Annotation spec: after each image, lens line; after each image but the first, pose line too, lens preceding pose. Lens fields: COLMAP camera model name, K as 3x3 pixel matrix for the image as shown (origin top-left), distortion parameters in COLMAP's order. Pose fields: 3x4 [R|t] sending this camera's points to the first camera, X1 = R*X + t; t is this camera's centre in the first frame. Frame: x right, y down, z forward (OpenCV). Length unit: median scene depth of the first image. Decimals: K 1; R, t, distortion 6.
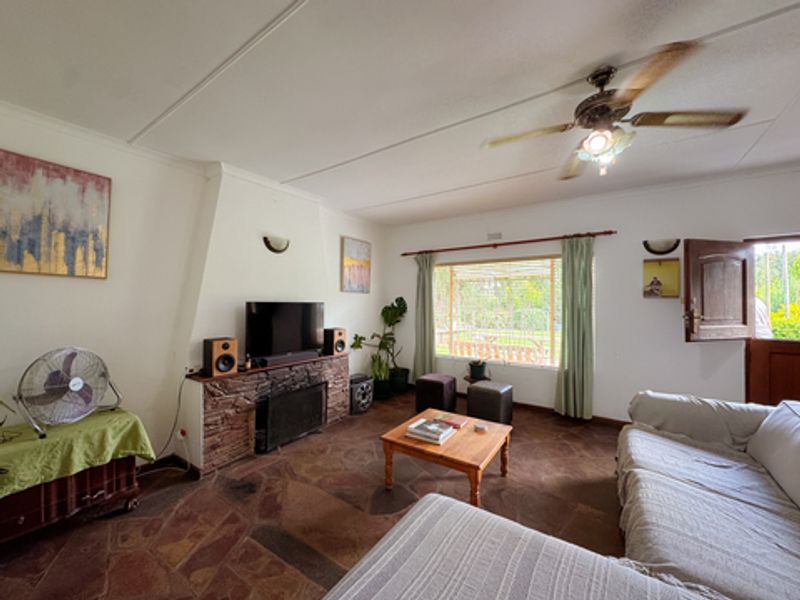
lens RADIAL K [[318.0, 0, 400.8], [0, 318.0, 296.6], [0, 0, 1]] dist [-0.001803, -0.000090]
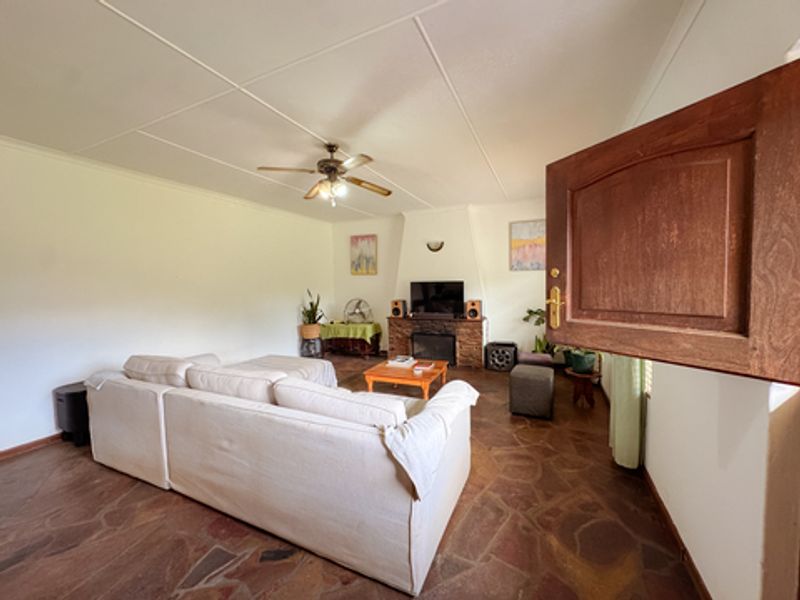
lens RADIAL K [[318.0, 0, 398.2], [0, 318.0, 301.9], [0, 0, 1]] dist [-0.001803, -0.000090]
pose [[0.167040, 0.047200, -0.984820, 1.339376], [0.036627, 0.997867, 0.054038, 0.029017], [0.985270, -0.045097, 0.164955, 0.594838]]
